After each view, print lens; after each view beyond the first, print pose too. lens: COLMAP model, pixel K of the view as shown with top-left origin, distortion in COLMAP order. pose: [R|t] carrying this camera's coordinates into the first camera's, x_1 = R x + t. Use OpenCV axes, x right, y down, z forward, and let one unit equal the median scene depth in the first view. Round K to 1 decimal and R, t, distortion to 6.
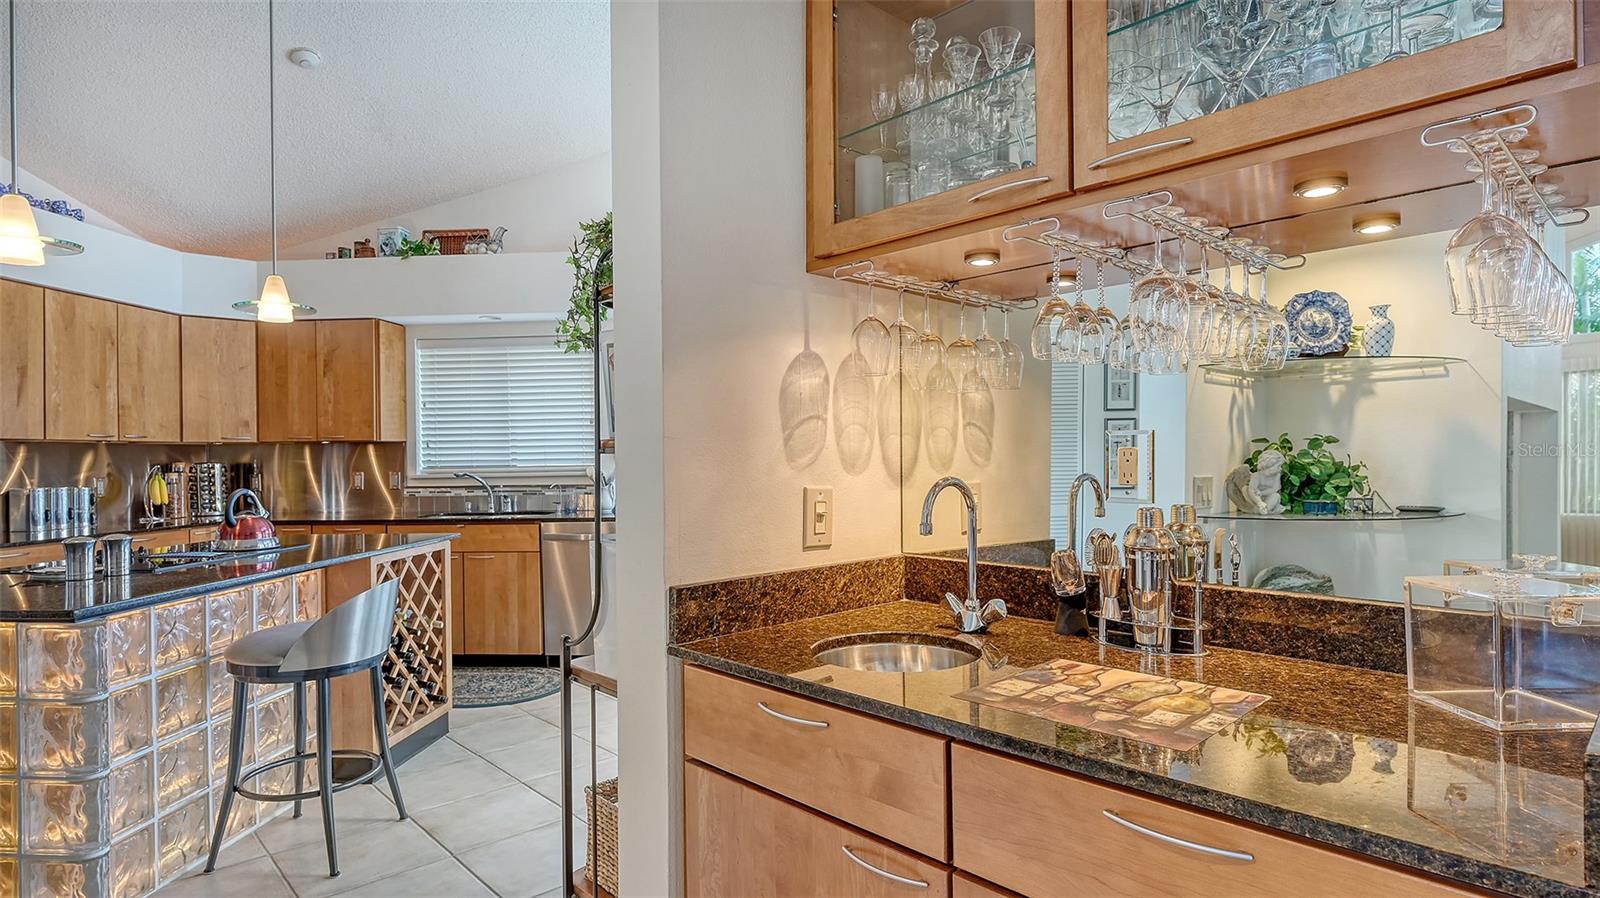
lens RADIAL K [[854.3, 0, 802.1], [0, 854.3, 453.2], [0, 0, 1]] dist [0.003151, 0.000815]
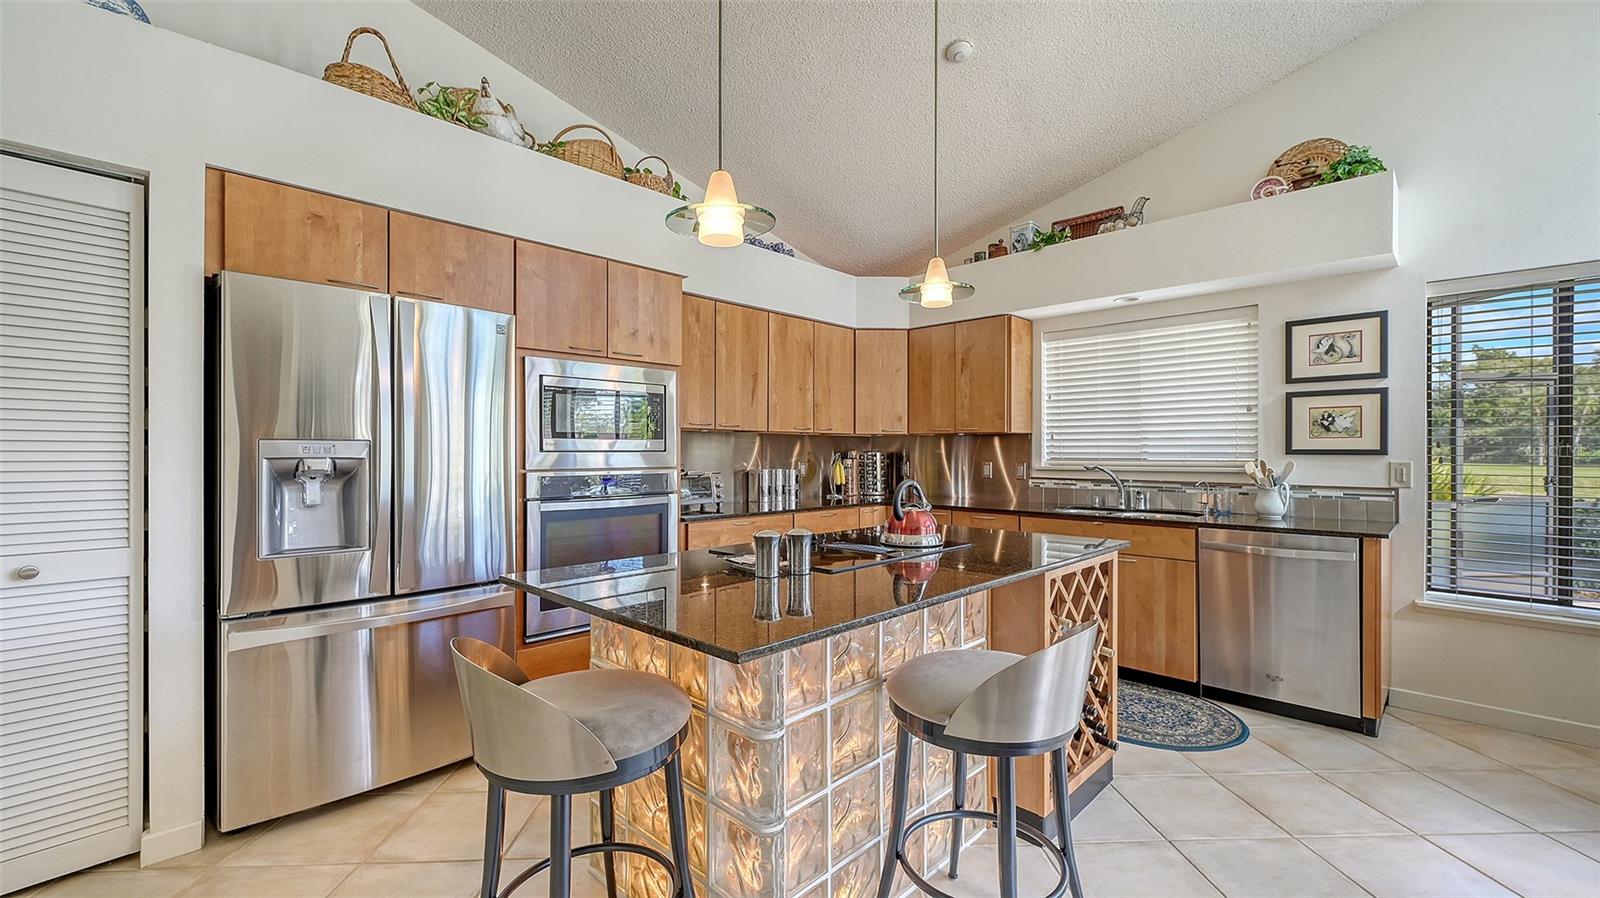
lens RADIAL K [[638.9, 0, 803.5], [0, 638.9, 444.6], [0, 0, 1]] dist [-0.000046, 0.000000]
pose [[0.762222, 0.006890, -0.647279, -0.193180], [-0.009872, 0.999951, -0.000981, 0.003462], [0.647240, 0.007138, 0.762252, 0.261924]]
